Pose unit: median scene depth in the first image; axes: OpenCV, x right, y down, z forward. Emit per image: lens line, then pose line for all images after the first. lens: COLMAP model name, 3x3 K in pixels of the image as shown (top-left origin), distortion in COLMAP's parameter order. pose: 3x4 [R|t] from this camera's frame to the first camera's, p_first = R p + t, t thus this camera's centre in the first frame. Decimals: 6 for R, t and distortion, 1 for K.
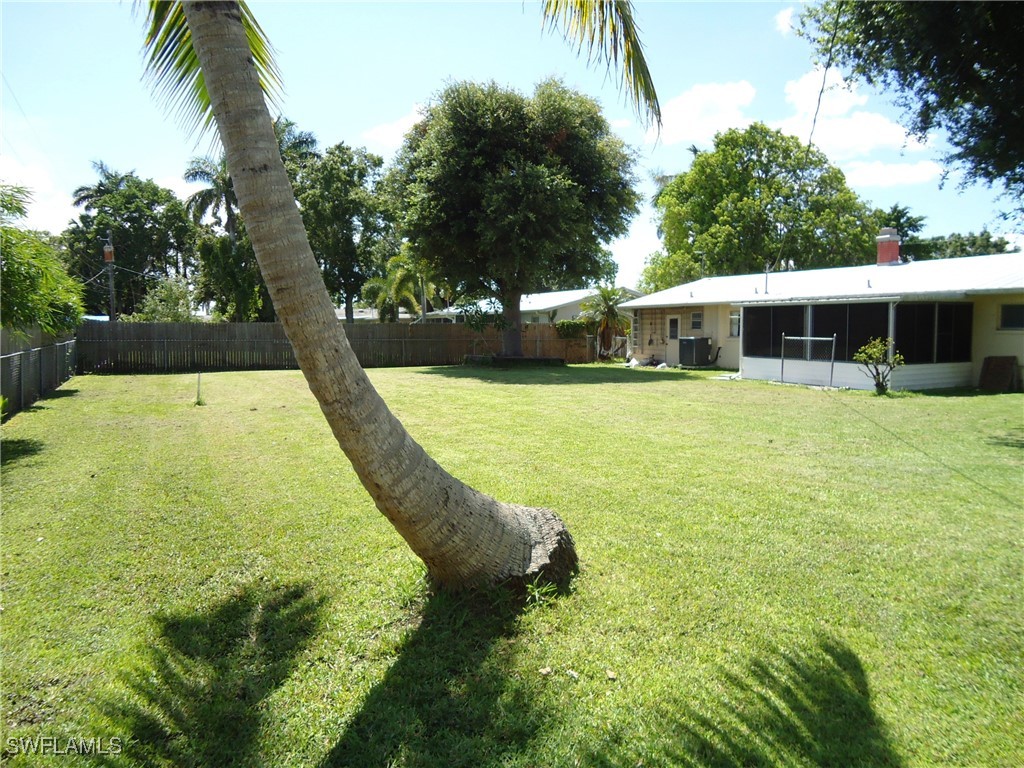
lens RADIAL K [[747.9, 0, 514.6], [0, 747.9, 377.5], [0, 0, 1]] dist [-0.002278, 0.005106]
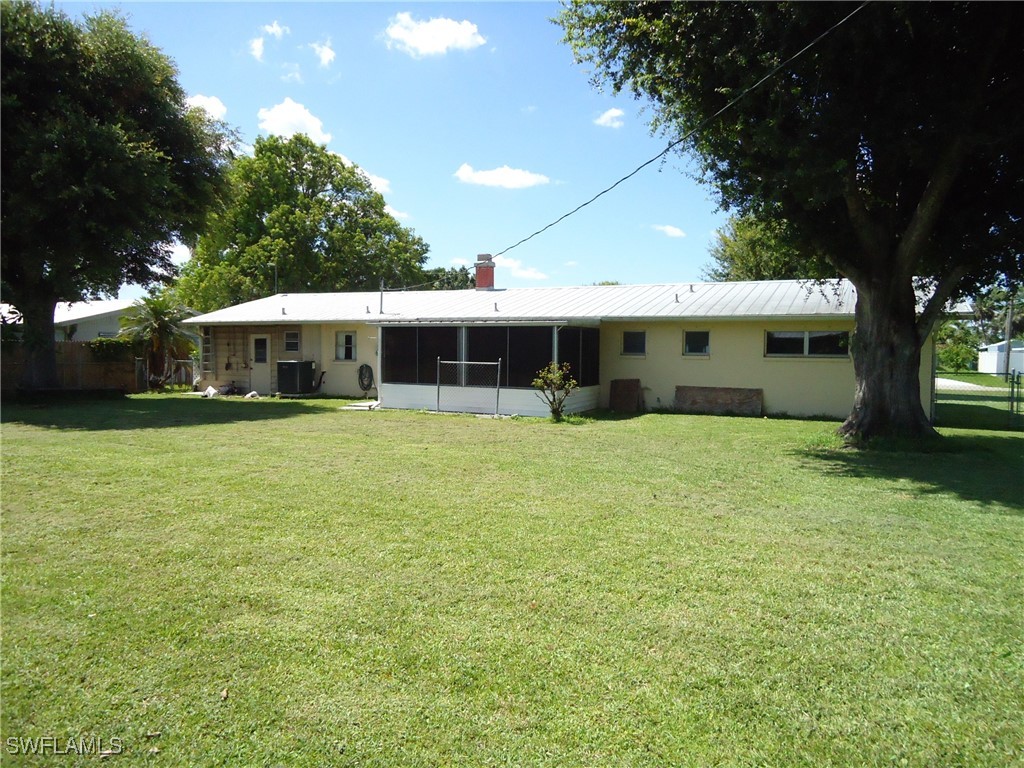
lens RADIAL K [[747.9, 0, 514.6], [0, 747.9, 377.5], [0, 0, 1]] dist [-0.002278, 0.005106]
pose [[0.788305, -0.013851, 0.615129, -0.086022], [0.031430, 0.999348, -0.017777, -0.010318], [-0.614482, 0.033347, 0.788226, 0.154270]]
